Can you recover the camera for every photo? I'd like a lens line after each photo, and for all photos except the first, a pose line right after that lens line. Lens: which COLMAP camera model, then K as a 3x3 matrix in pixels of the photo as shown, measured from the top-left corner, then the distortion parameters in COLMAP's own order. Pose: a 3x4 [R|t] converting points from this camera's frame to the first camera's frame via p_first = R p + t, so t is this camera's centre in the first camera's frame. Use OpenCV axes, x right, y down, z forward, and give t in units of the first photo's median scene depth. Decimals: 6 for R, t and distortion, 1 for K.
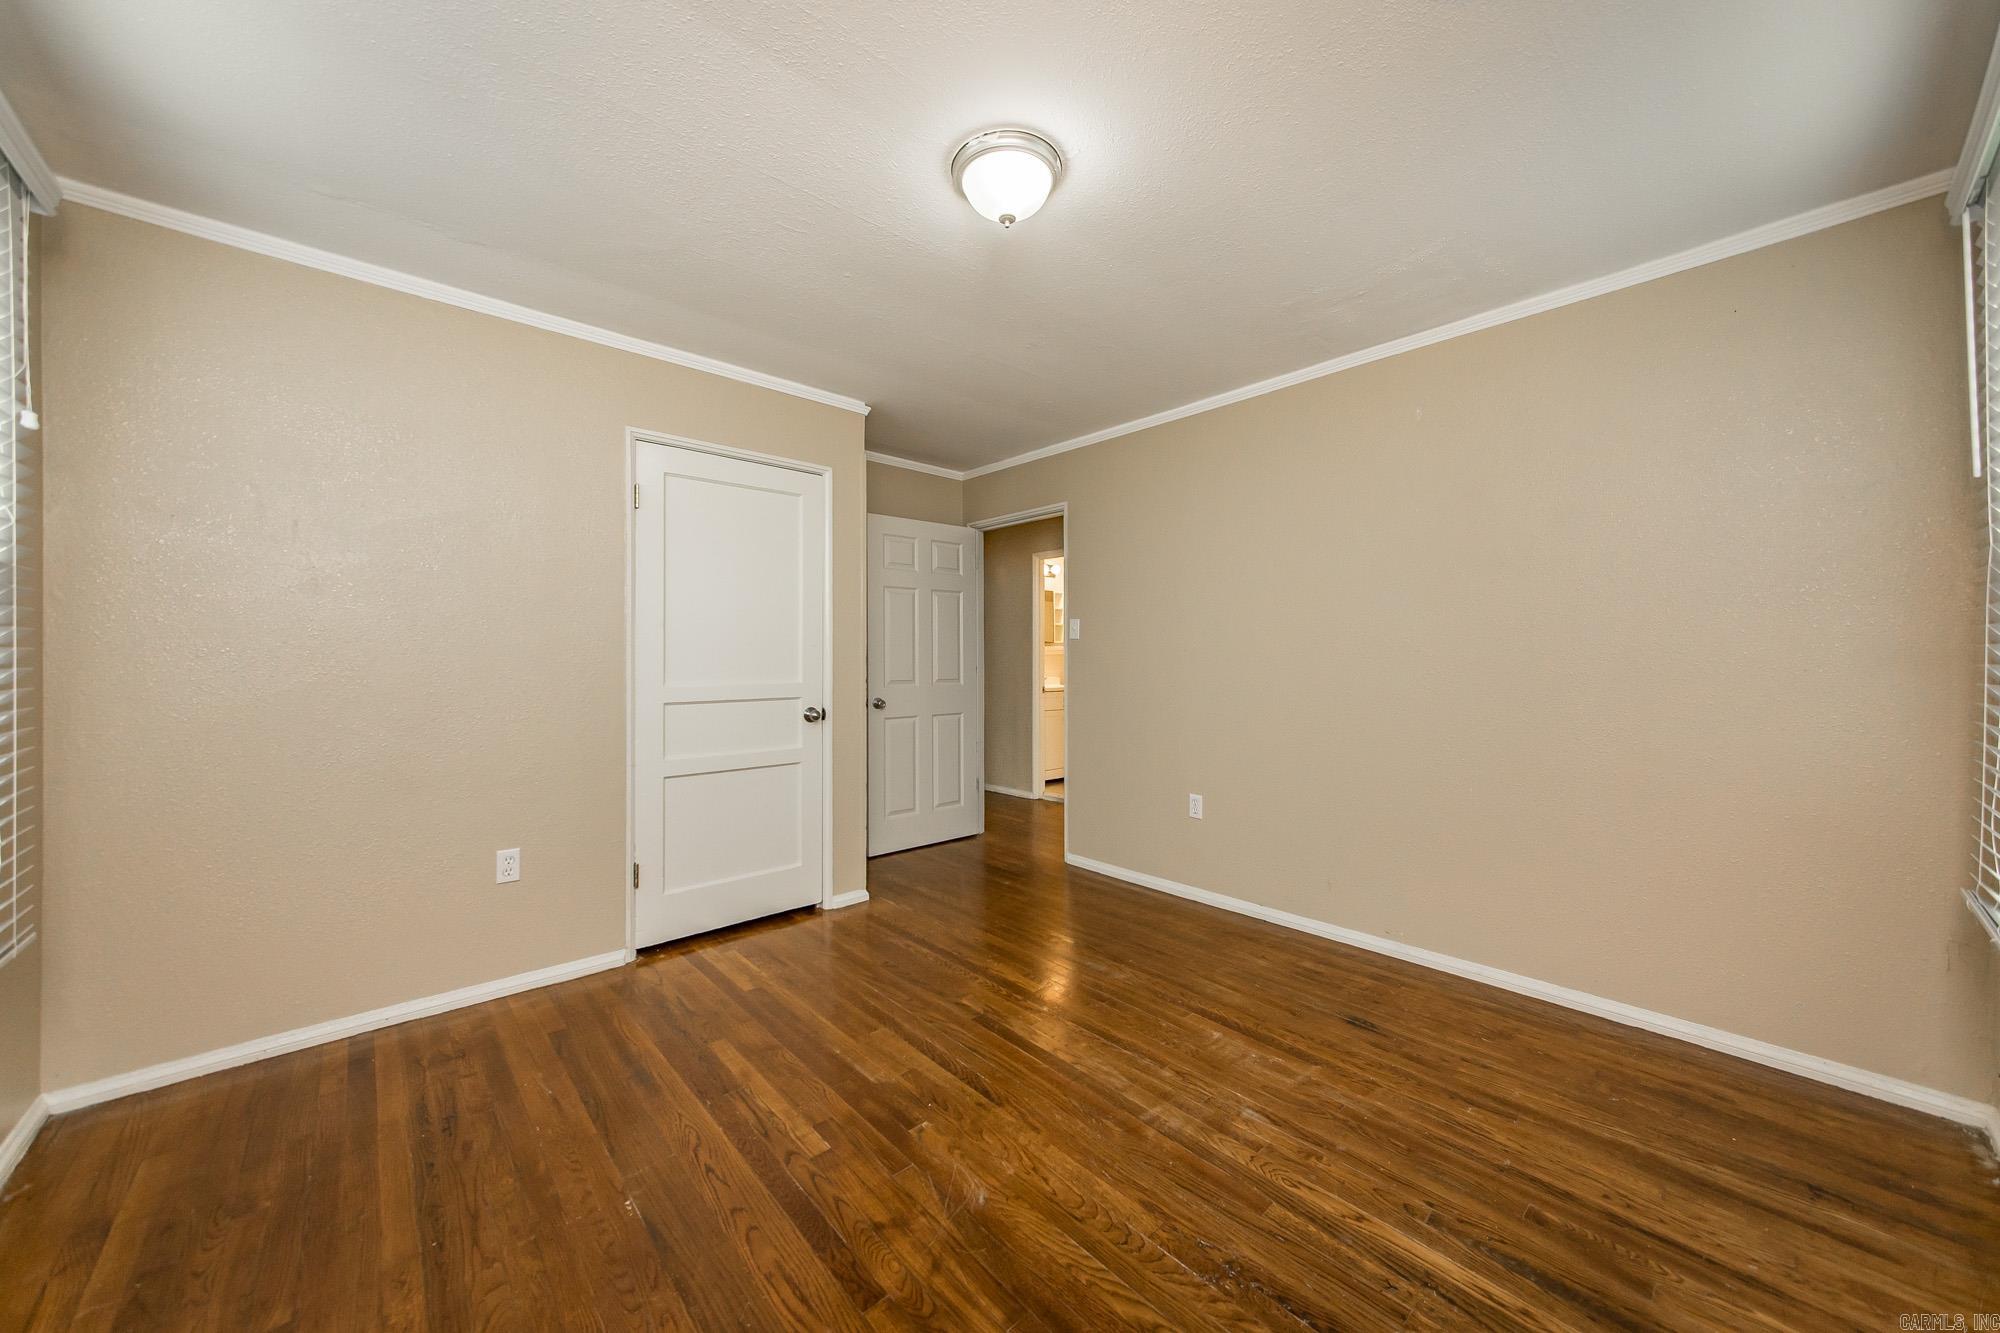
lens RADIAL K [[726.6, 0, 994.5], [0, 726.6, 661.5], [0, 0, 1]] dist [0.000113, 0.000130]
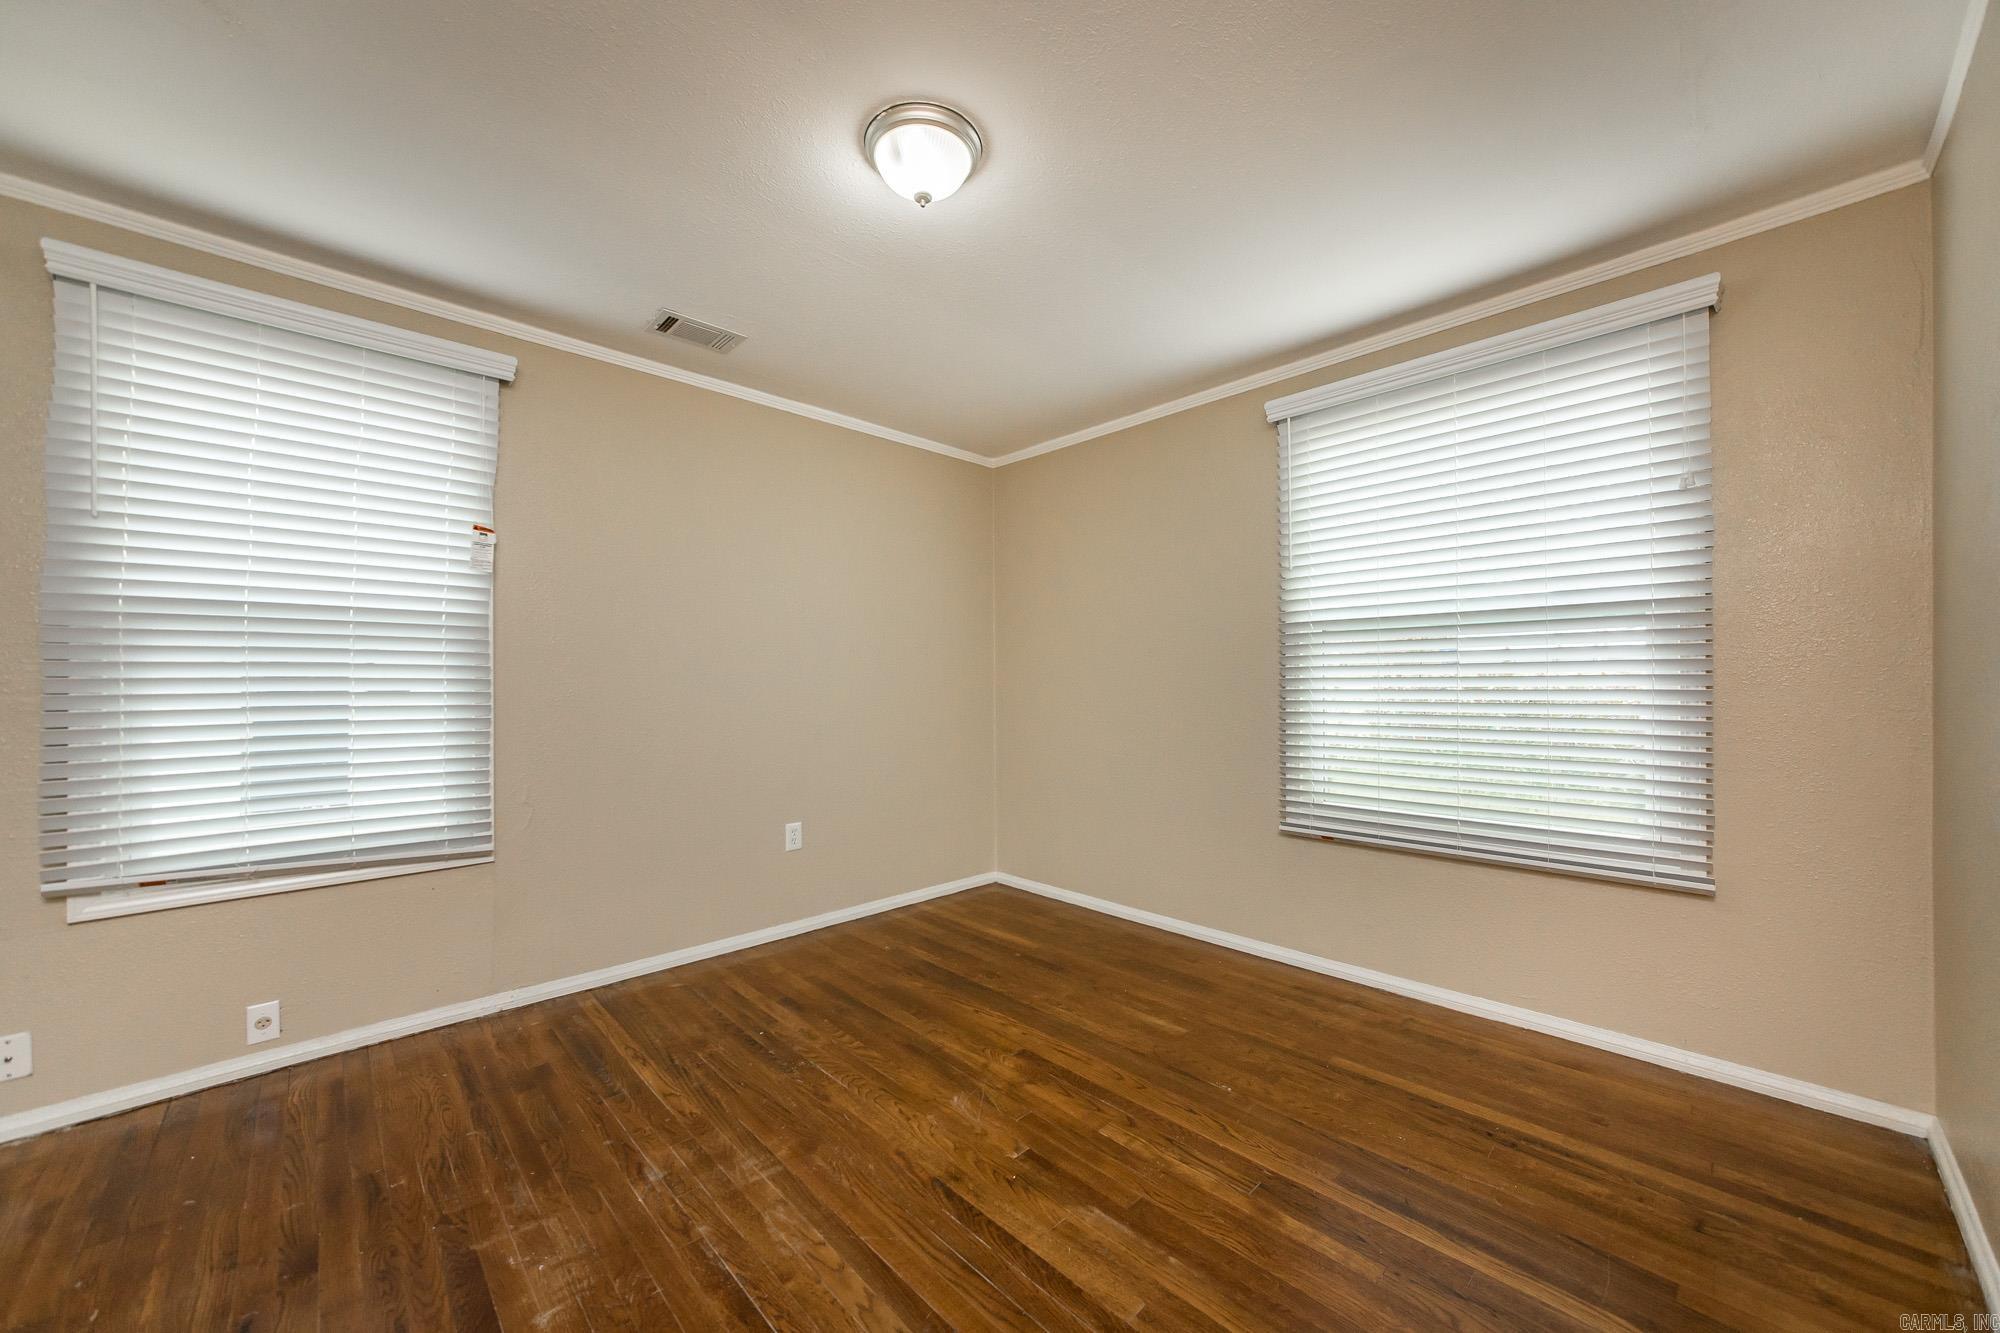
lens RADIAL K [[740.9, 0, 996.3], [0, 740.9, 687.3], [0, 0, 1]] dist [0.000975, 0.000053]
pose [[-0.999399, 0.004998, -0.034312, -0.041389], [0.004904, 0.999984, 0.002825, 0.018245], [0.034326, 0.002655, -0.999407, 1.953804]]
